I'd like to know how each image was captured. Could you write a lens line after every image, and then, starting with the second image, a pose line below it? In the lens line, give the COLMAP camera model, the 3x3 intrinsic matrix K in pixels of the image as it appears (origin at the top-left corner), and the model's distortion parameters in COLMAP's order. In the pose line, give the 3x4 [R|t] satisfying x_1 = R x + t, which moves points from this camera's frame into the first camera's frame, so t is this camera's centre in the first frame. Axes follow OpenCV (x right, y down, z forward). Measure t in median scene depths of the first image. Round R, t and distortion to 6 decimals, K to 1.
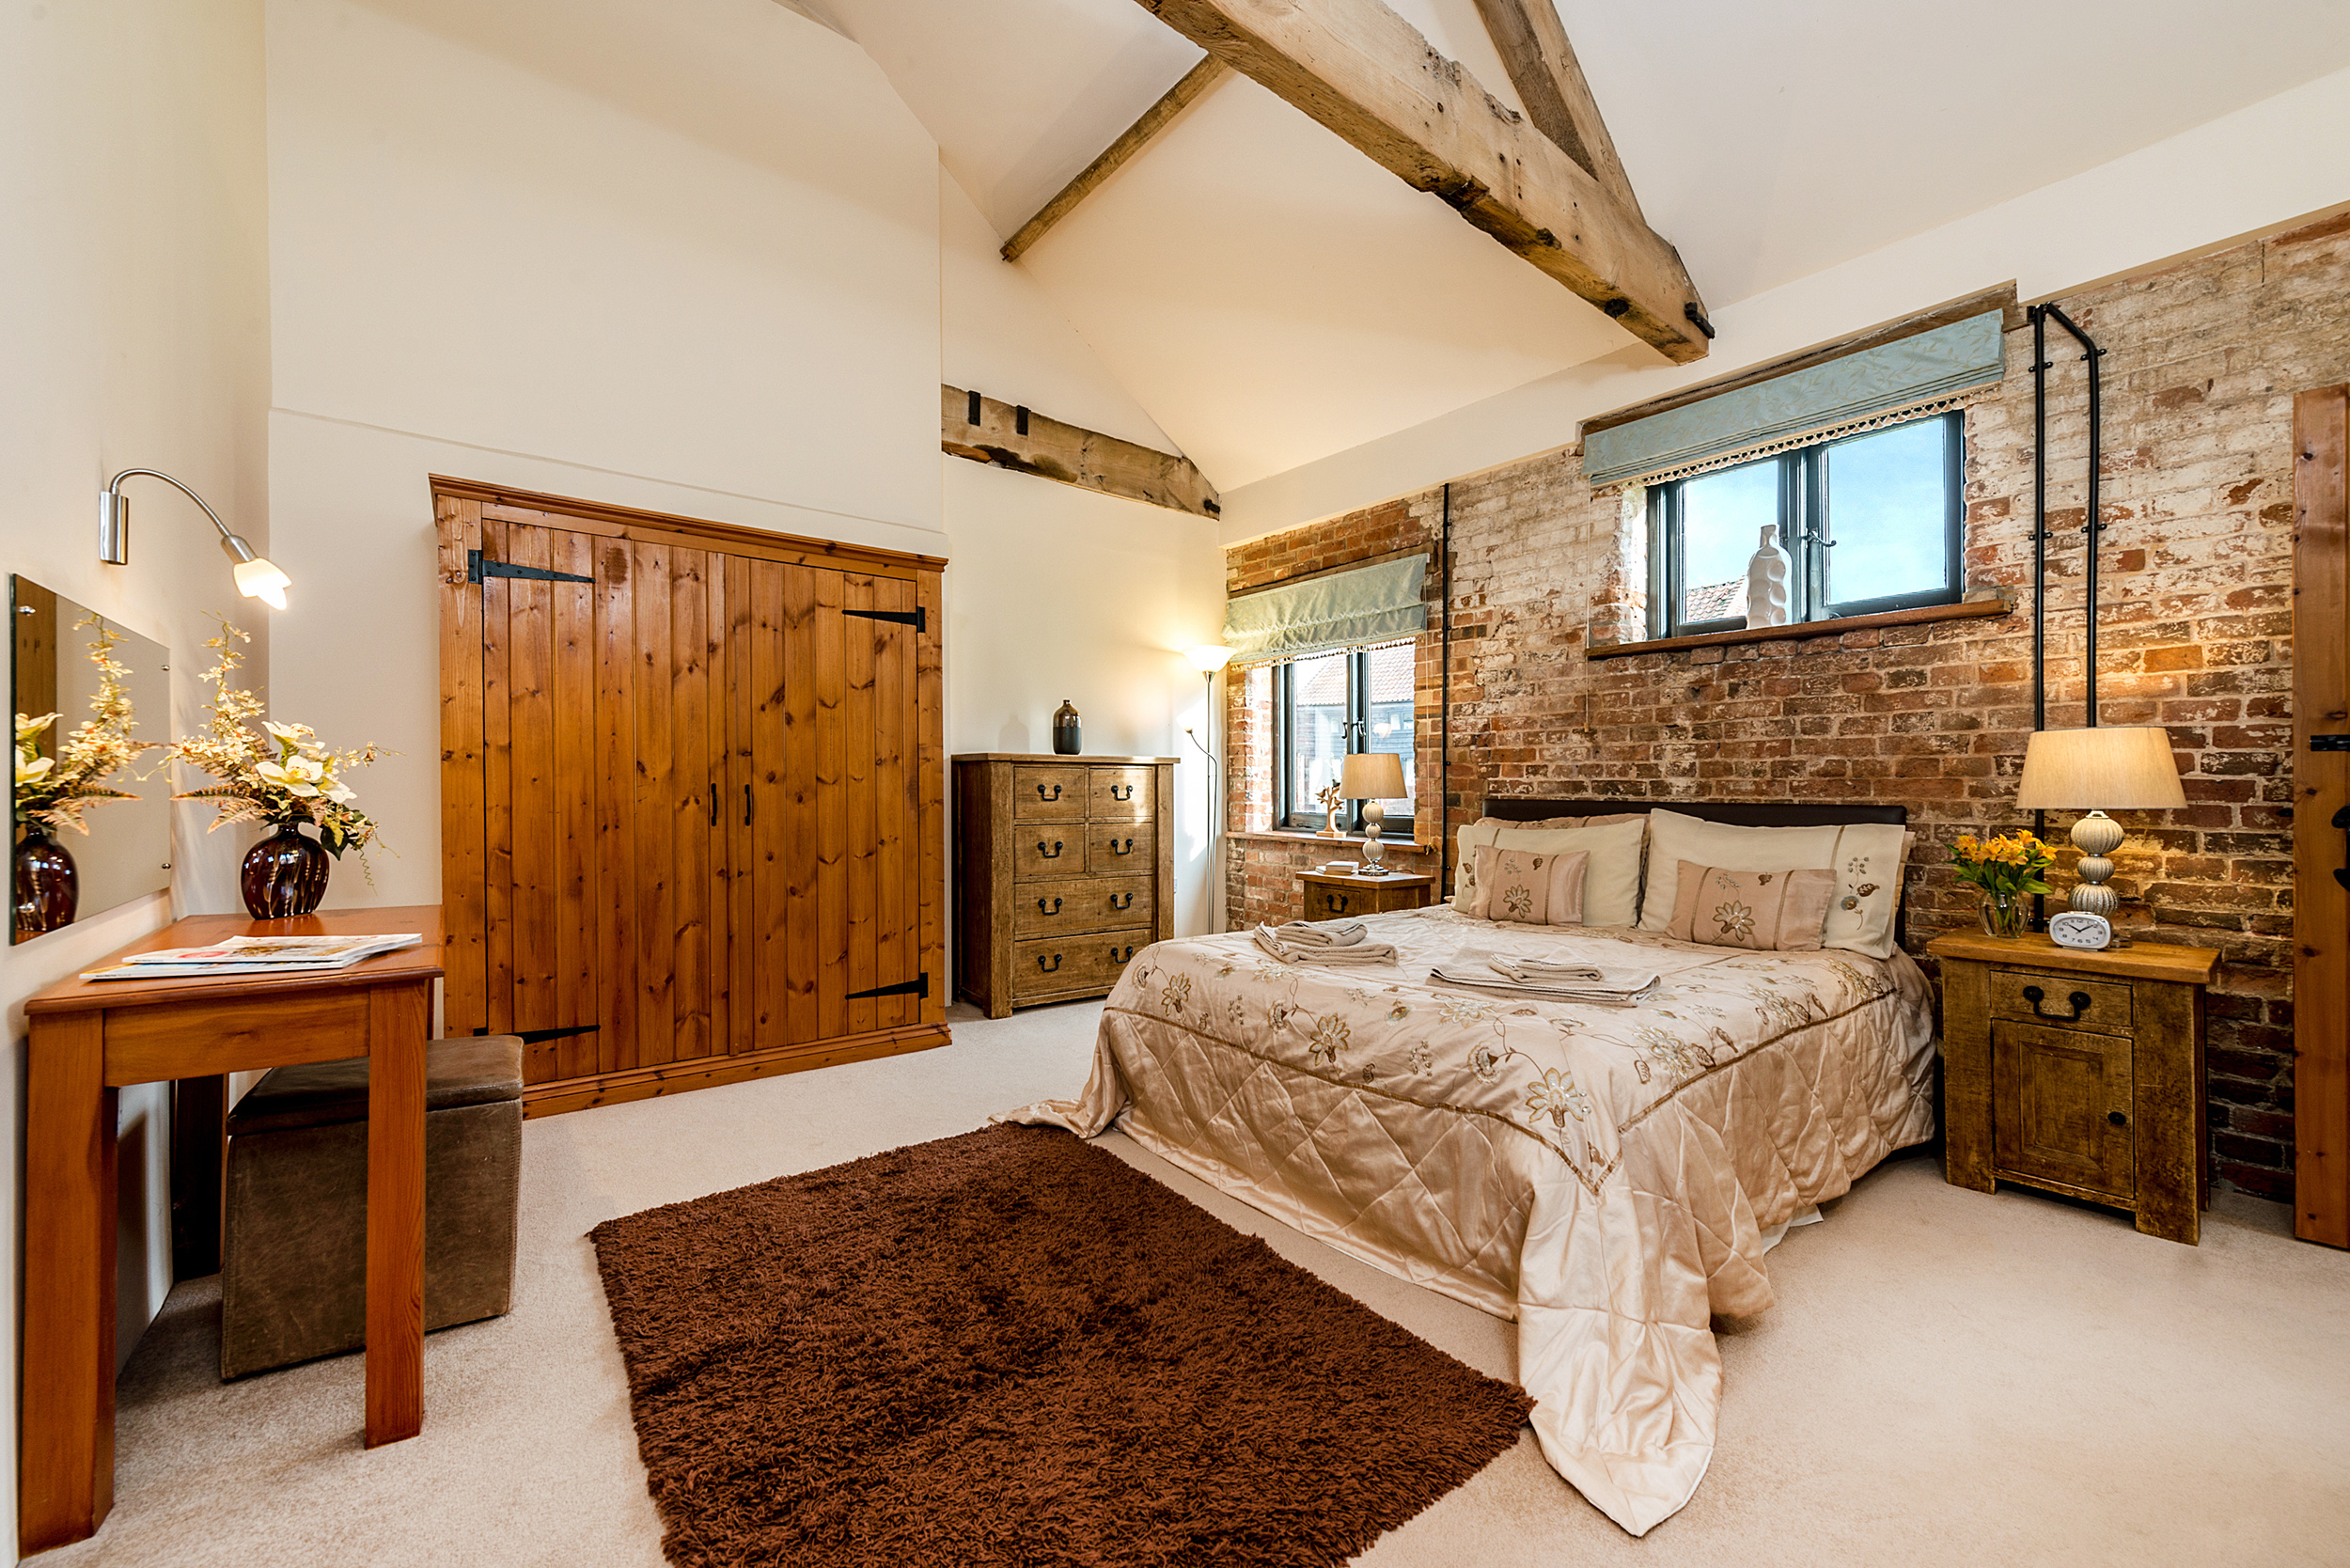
lens RADIAL K [[920.6, 0, 1166.5], [0, 920.6, 788.4], [0, 0, 1]] dist [0.016559, -0.004991]
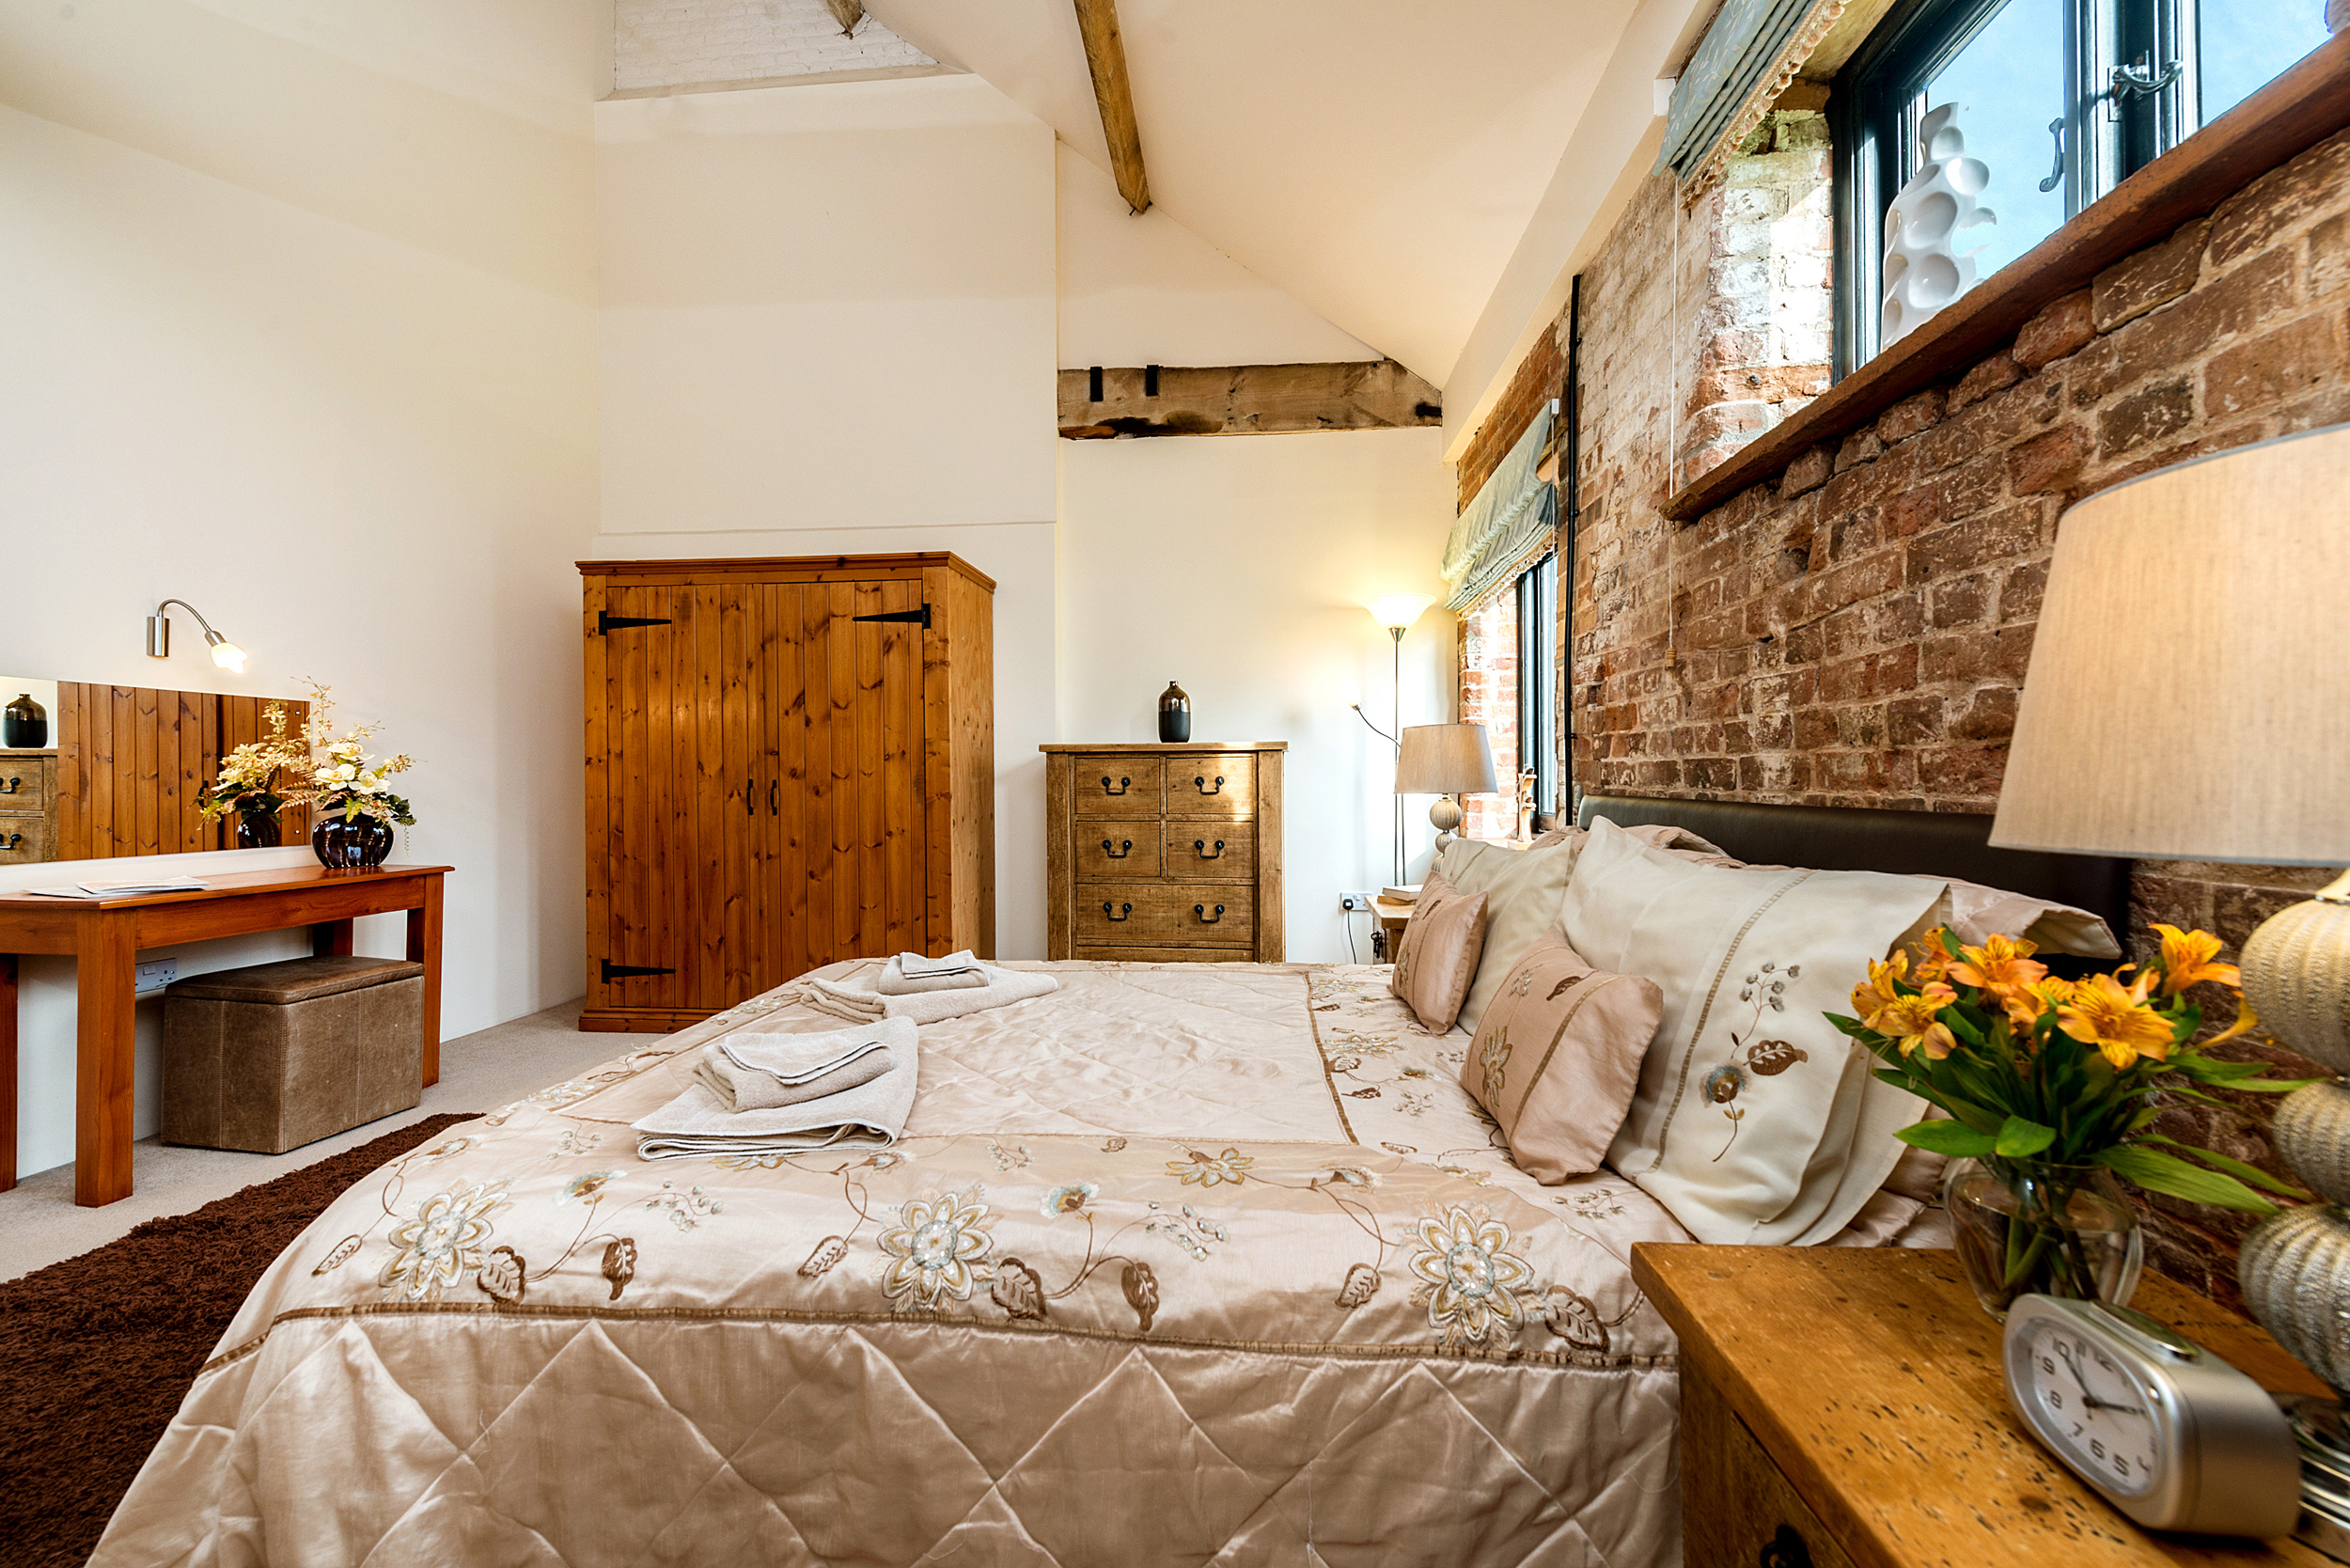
lens RADIAL K [[920.6, 0, 1167.3], [0, 920.6, 780.9], [0, 0, 1]] dist [0.016559, -0.004991]
pose [[0.730707, -0.006155, -0.682664, 0.602885], [0.006382, 0.999977, -0.002185, 0.002526], [0.682661, -0.002760, 0.730730, 0.425603]]
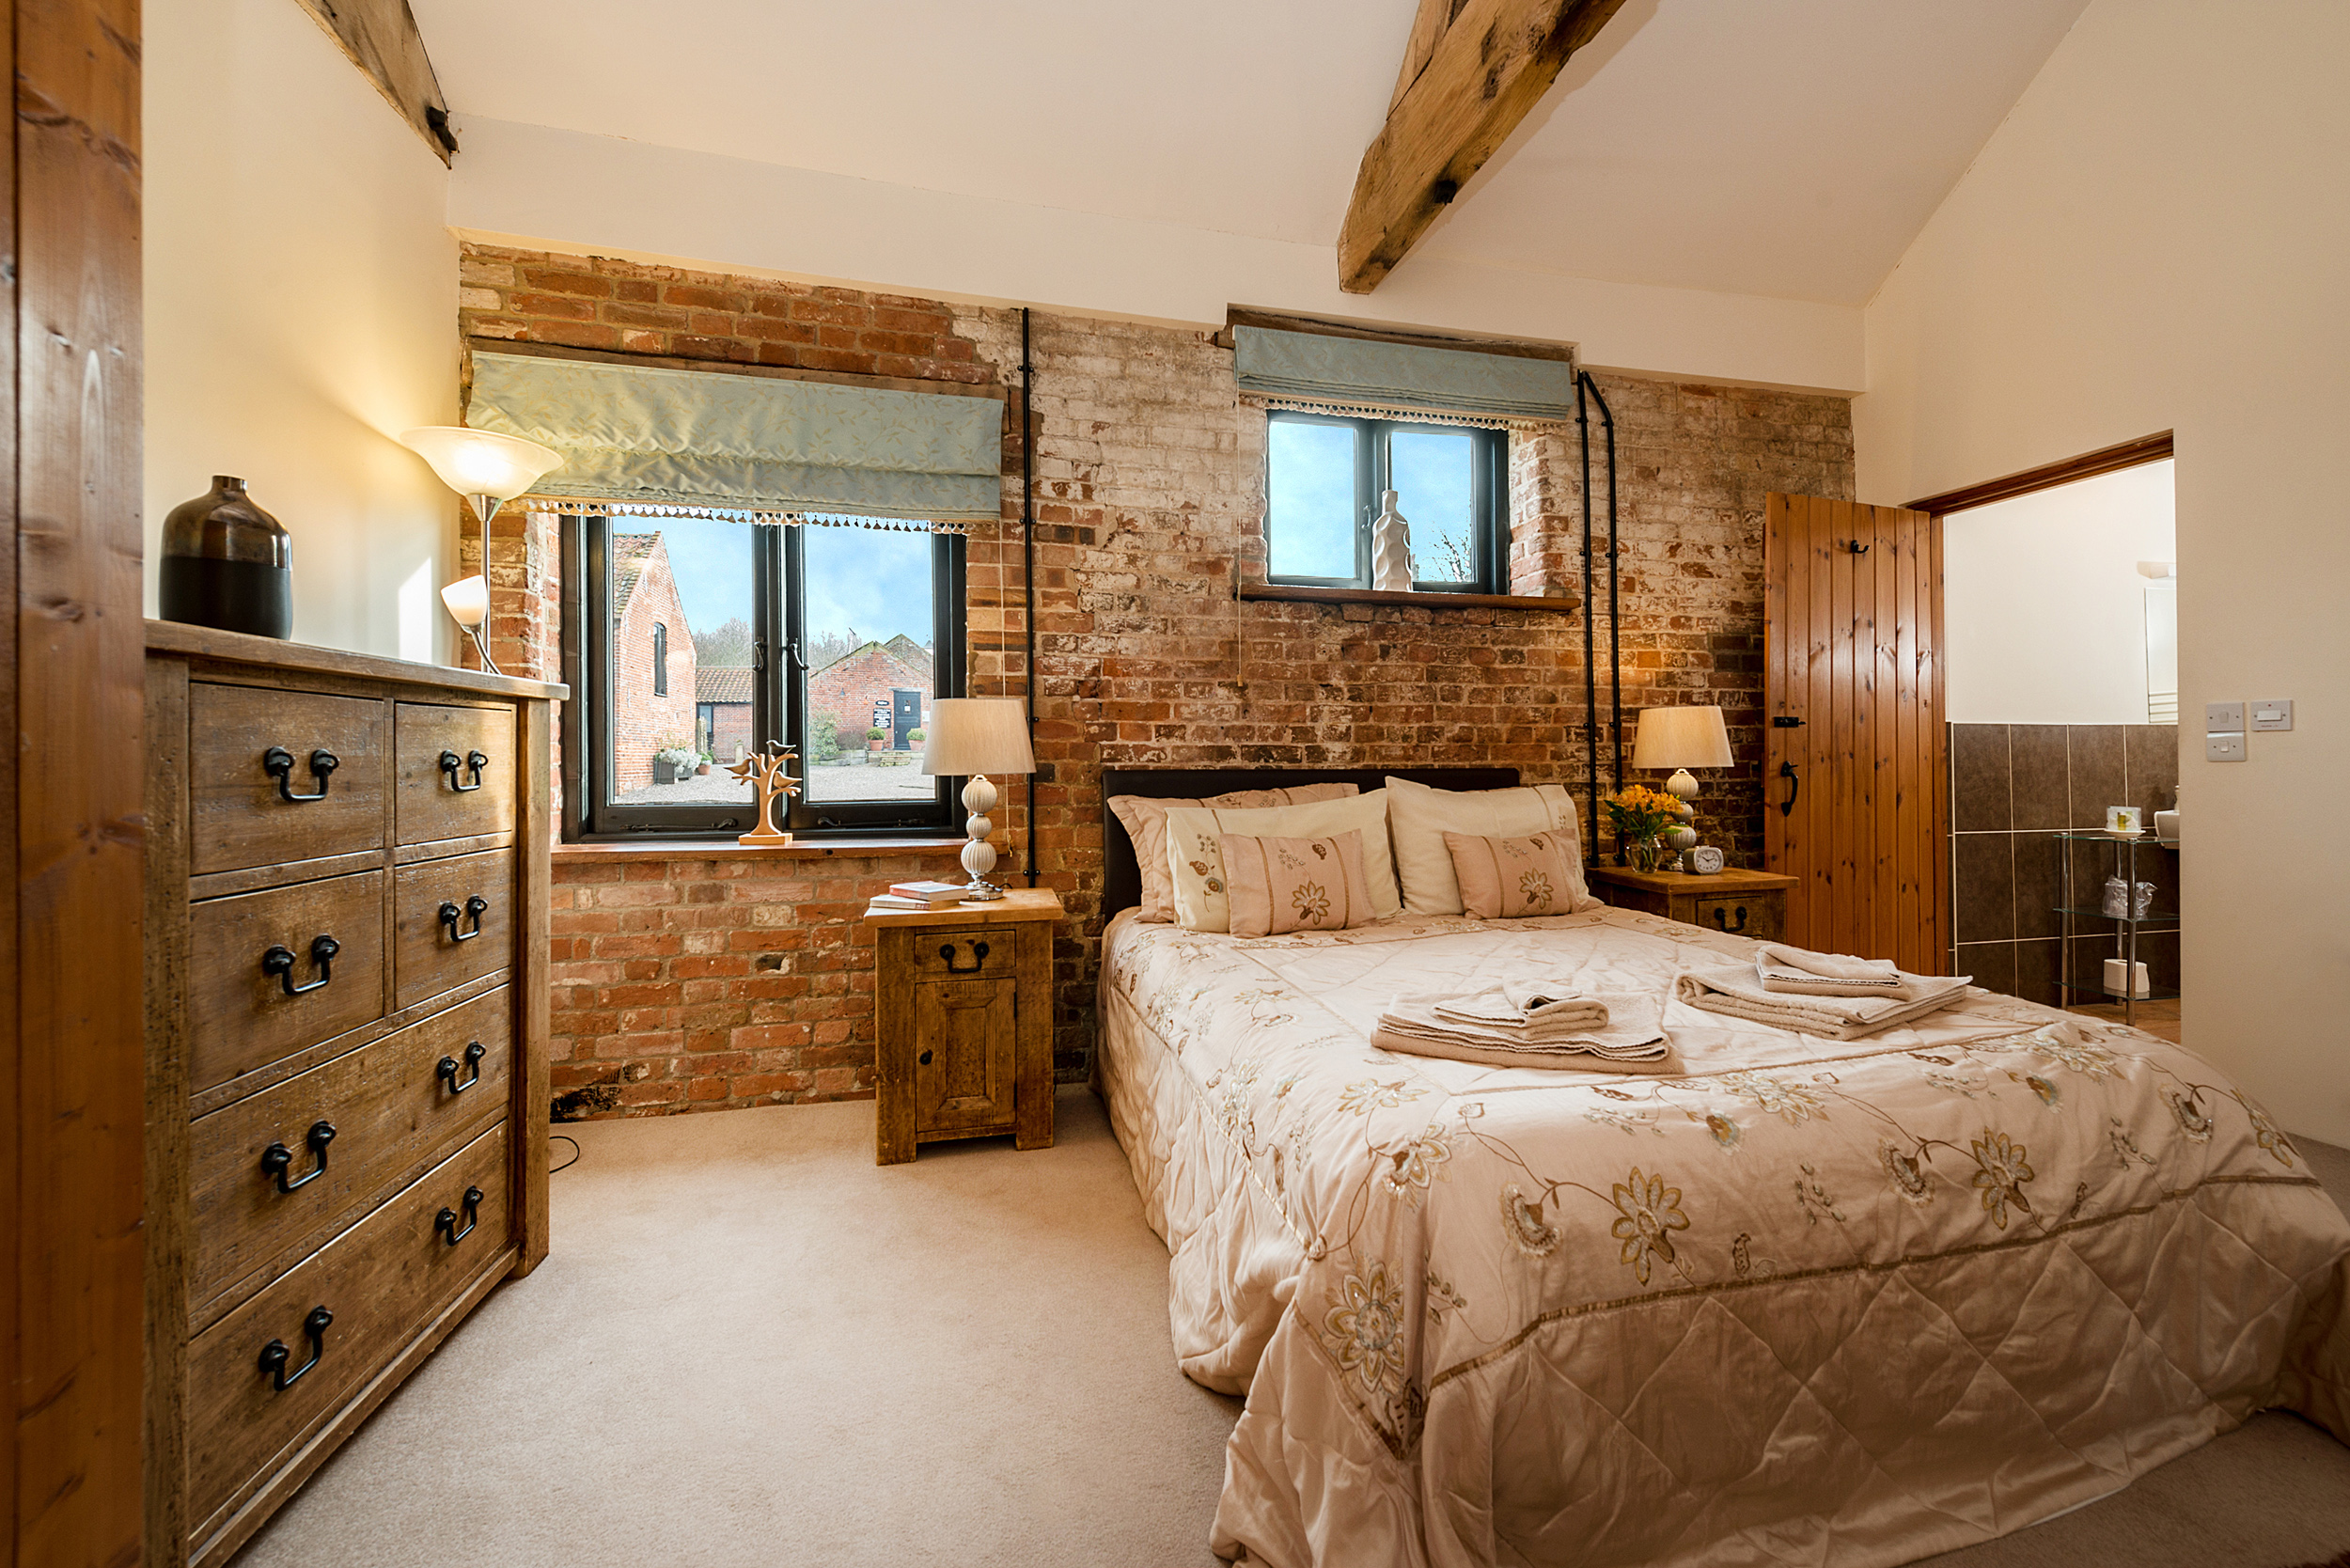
lens RADIAL K [[920.6, 0, 1166.5], [0, 920.6, 761.9], [0, 0, 1]] dist [0.016559, -0.004991]
pose [[0.406611, -0.003712, 0.913594, -0.319743], [0.007914, 0.999969, 0.000540, 0.005434], [-0.913567, 0.007011, 0.406627, 0.726702]]
